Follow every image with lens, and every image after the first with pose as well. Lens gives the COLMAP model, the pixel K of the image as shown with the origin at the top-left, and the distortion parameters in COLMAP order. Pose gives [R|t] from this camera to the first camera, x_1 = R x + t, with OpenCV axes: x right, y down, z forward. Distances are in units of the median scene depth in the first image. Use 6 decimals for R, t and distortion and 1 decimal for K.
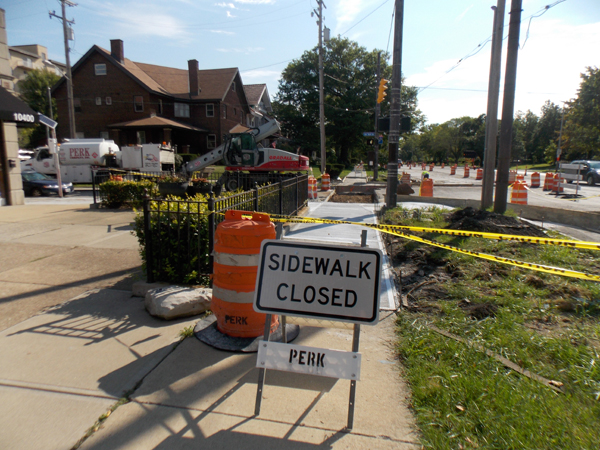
lens RADIAL K [[398.5, 0, 300.3], [0, 398.5, 225.6], [0, 0, 1]] dist [0.008183, -0.002275]
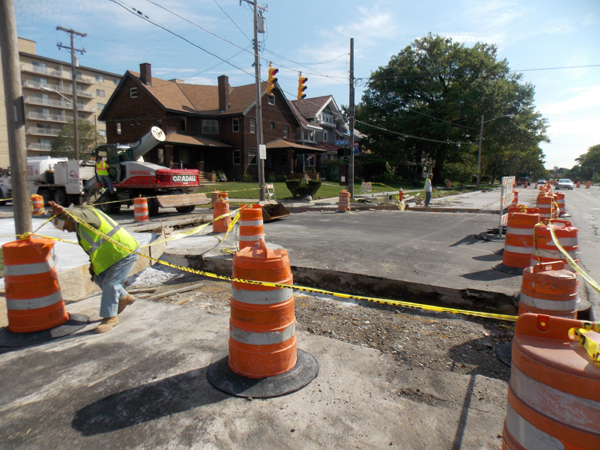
lens RADIAL K [[398.5, 0, 298.1], [0, 398.5, 219.9], [0, 0, 1]] dist [0.008183, -0.002275]
pose [[0.921616, 0.039510, -0.386088, 0.263118], [-0.061610, 0.997084, -0.045031, -0.025314], [0.383182, 0.065288, 0.921362, 0.168568]]
